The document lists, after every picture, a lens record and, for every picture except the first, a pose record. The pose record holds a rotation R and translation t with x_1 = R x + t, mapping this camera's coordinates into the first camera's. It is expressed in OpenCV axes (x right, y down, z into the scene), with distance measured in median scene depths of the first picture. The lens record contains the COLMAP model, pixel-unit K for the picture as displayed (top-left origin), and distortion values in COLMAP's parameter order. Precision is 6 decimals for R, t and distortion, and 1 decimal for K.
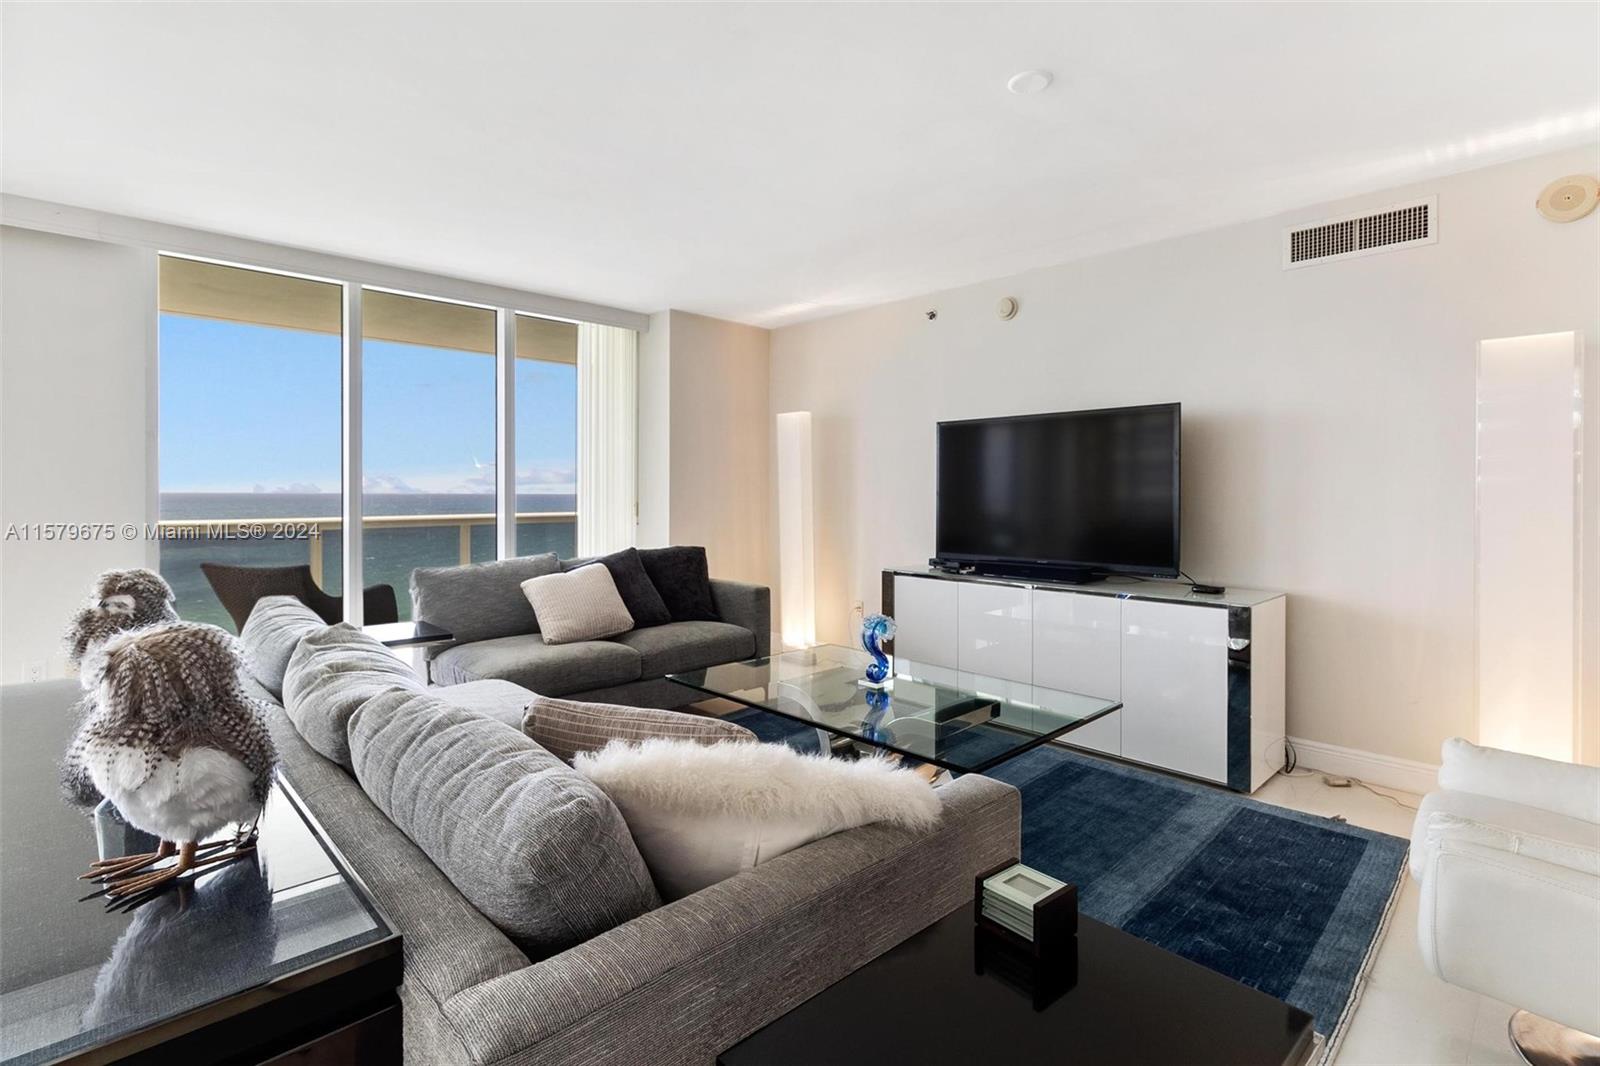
lens RADIAL K [[757.7, 0, 807.9], [0, 757.7, 497.6], [0, 0, 1]] dist [0.000376, -0.000577]
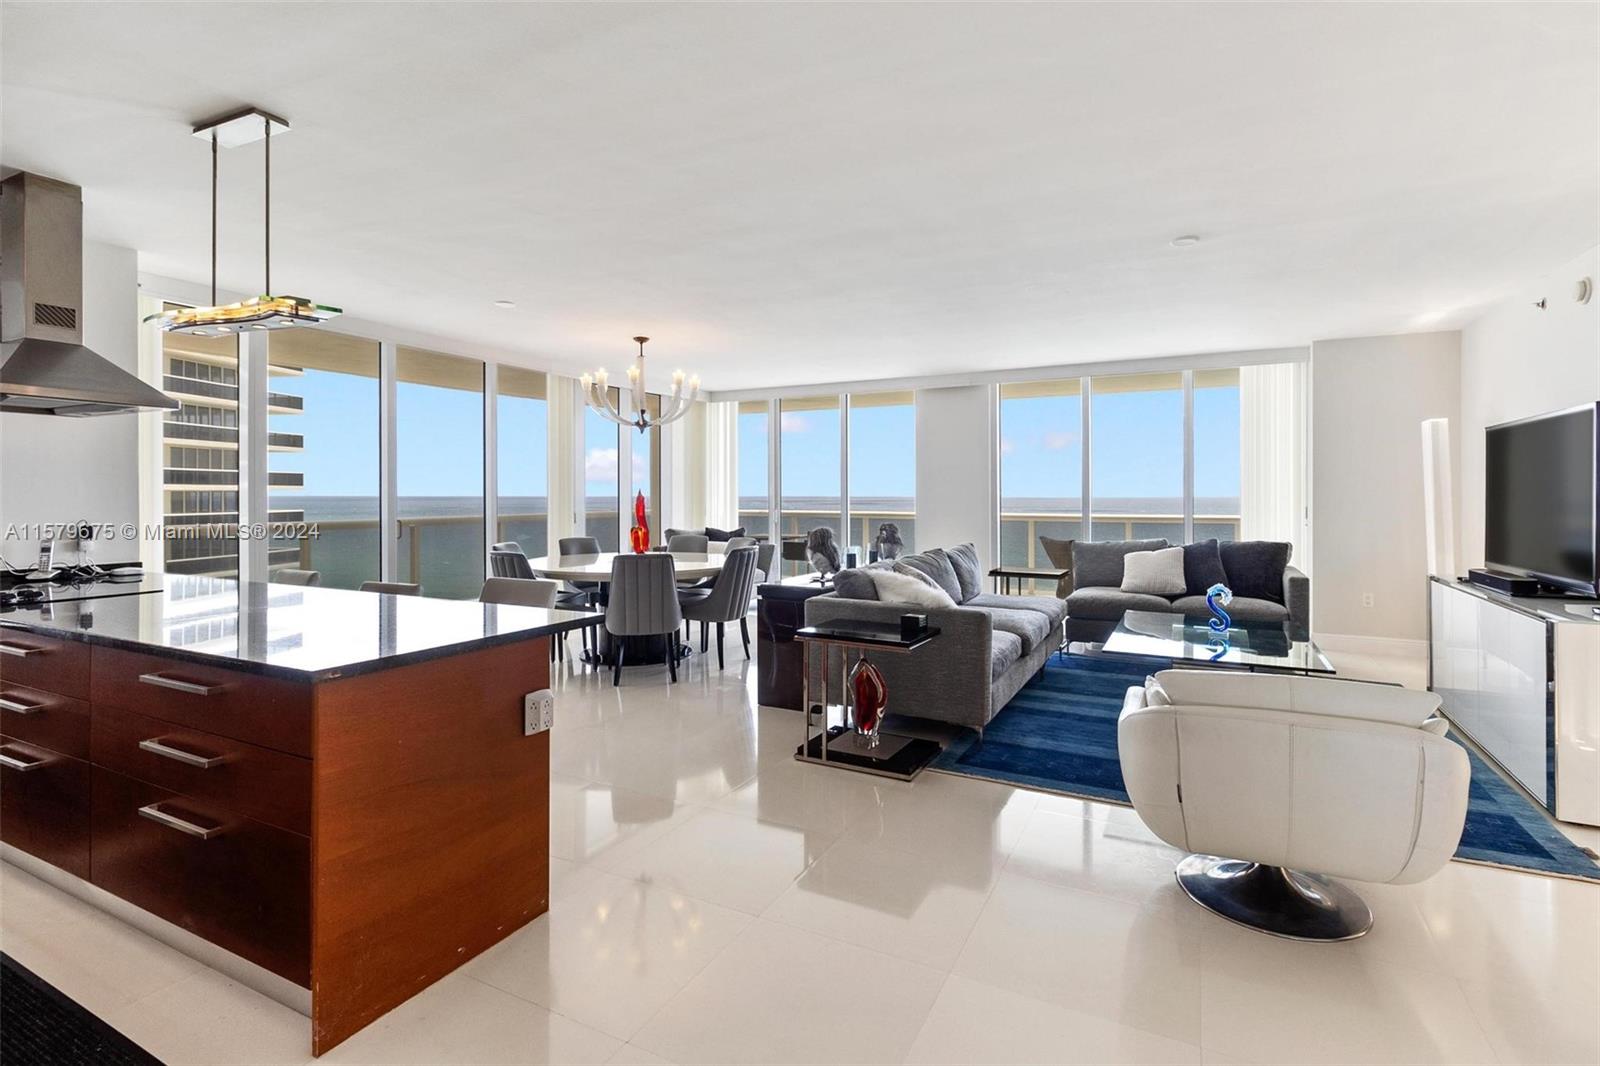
lens RADIAL K [[757.7, 0, 807.9], [0, 757.7, 497.6], [0, 0, 1]] dist [0.000376, -0.000577]
pose [[0.324103, 0.001282, -0.946021, 0.806549], [-0.001774, 0.999998, 0.000748, -0.008889], [0.946020, 0.001436, 0.324105, -0.136800]]
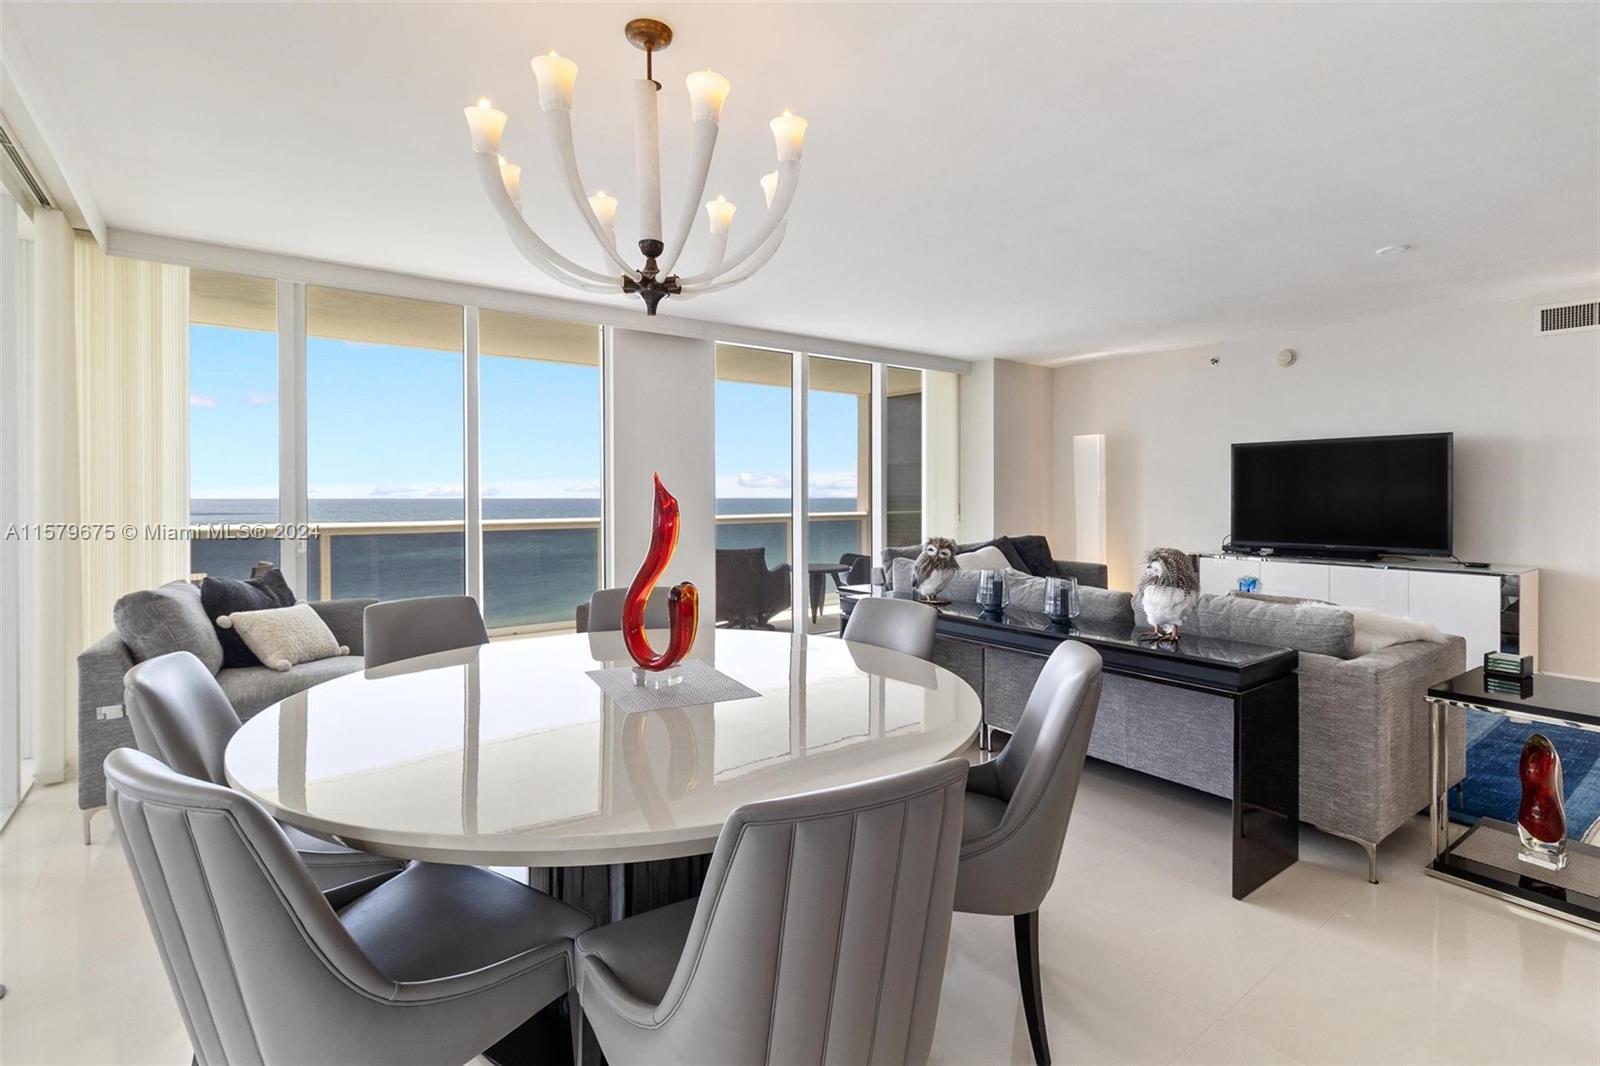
lens RADIAL K [[757.7, 0, 807.9], [0, 757.7, 497.6], [0, 0, 1]] dist [0.000376, -0.000577]
pose [[0.992311, -0.003033, -0.123732, -0.409451], [0.002562, 0.999989, -0.003965, -0.000648], [0.123742, 0.003617, 0.992308, -0.425554]]
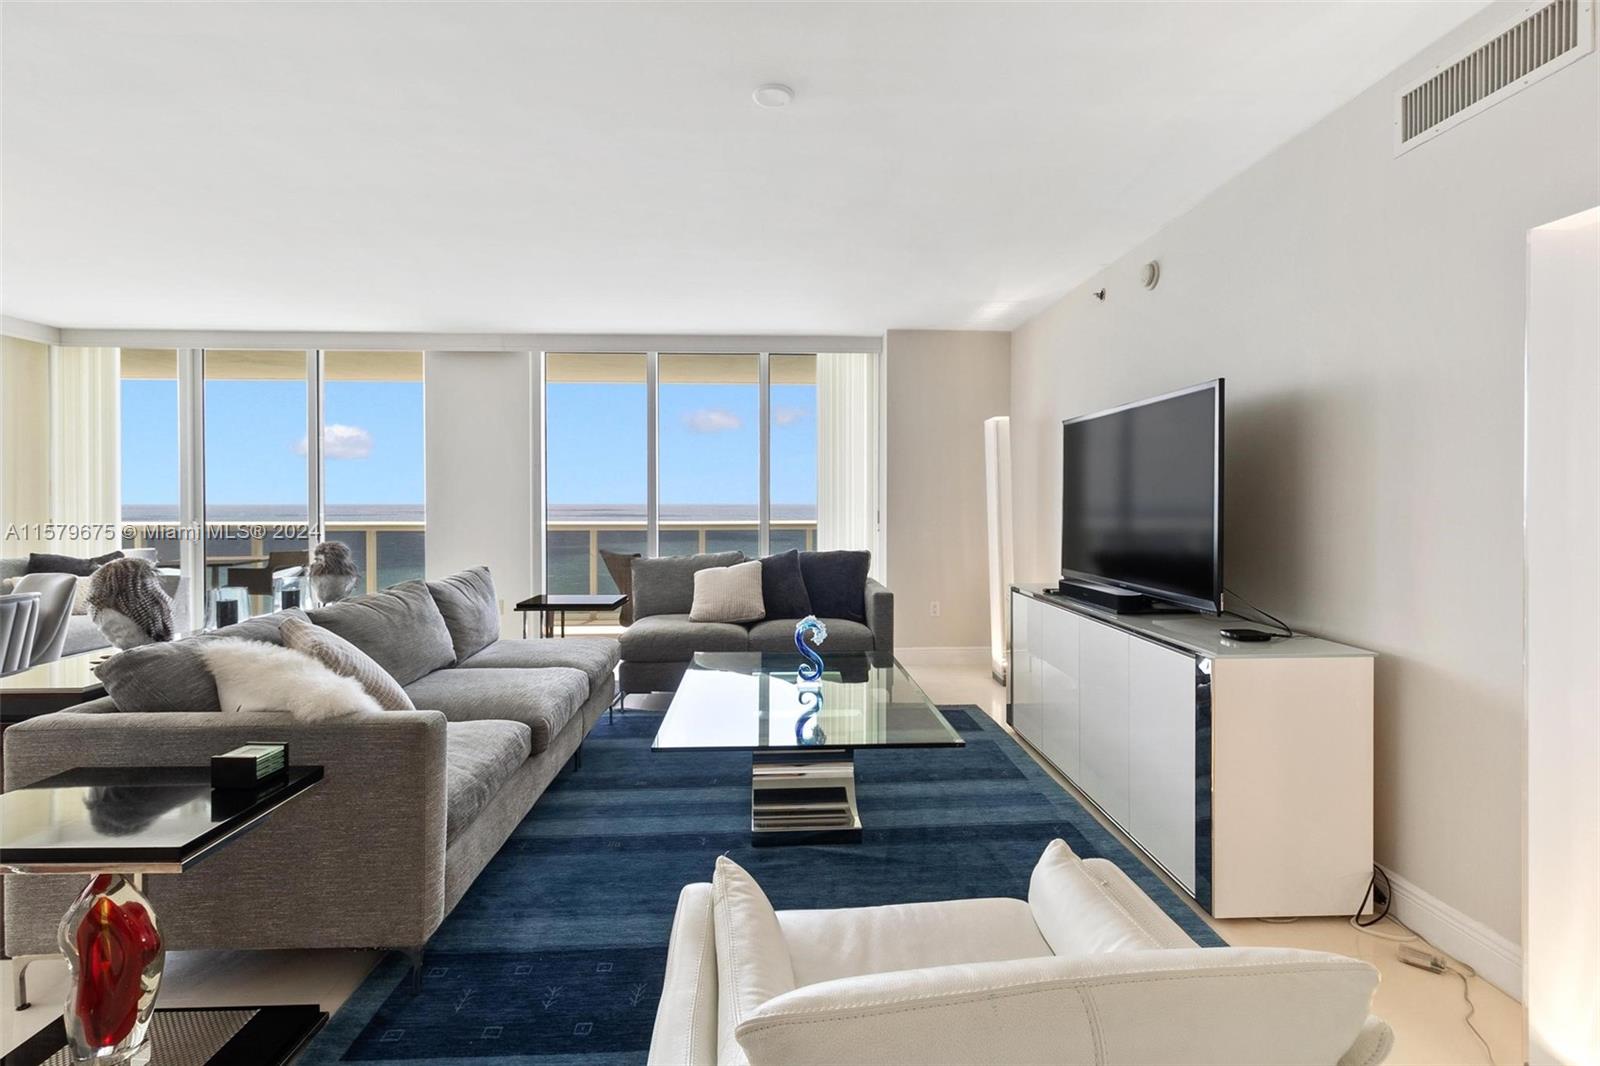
lens RADIAL K [[757.7, 0, 807.9], [0, 757.7, 497.6], [0, 0, 1]] dist [0.000376, -0.000577]
pose [[0.759197, -0.006720, -0.650827, 0.514322], [0.001041, 0.999958, -0.009111, -0.002987], [0.650861, 0.006239, 0.759172, 0.141627]]
